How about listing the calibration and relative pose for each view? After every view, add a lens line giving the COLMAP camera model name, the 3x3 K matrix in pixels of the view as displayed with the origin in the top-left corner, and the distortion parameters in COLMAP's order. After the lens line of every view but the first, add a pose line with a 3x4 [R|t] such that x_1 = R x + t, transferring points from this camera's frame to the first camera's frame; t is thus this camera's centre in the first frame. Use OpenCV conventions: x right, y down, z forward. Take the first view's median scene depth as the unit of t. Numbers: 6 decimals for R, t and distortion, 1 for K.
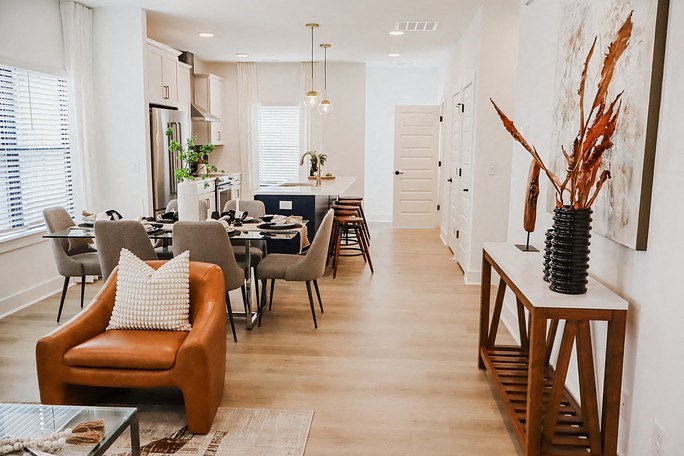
lens RADIAL K [[565.0, 0, 342.0], [0, 565.0, 228.0], [0, 0, 1]] dist [-0.008506, 0.006195]
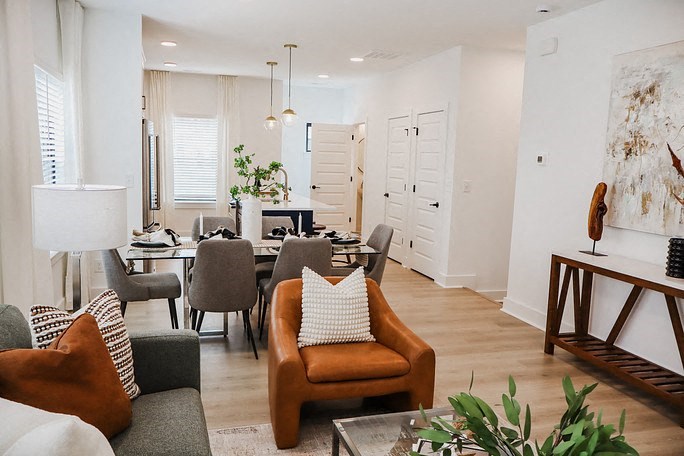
lens RADIAL K [[565.0, 0, 342.0], [0, 565.0, 228.0], [0, 0, 1]] dist [-0.008506, 0.006195]
pose [[0.935968, -0.017592, 0.351645, -0.679334], [0.024303, 0.999597, -0.014681, -0.017299], [-0.351245, 0.022287, 0.936018, 0.014699]]
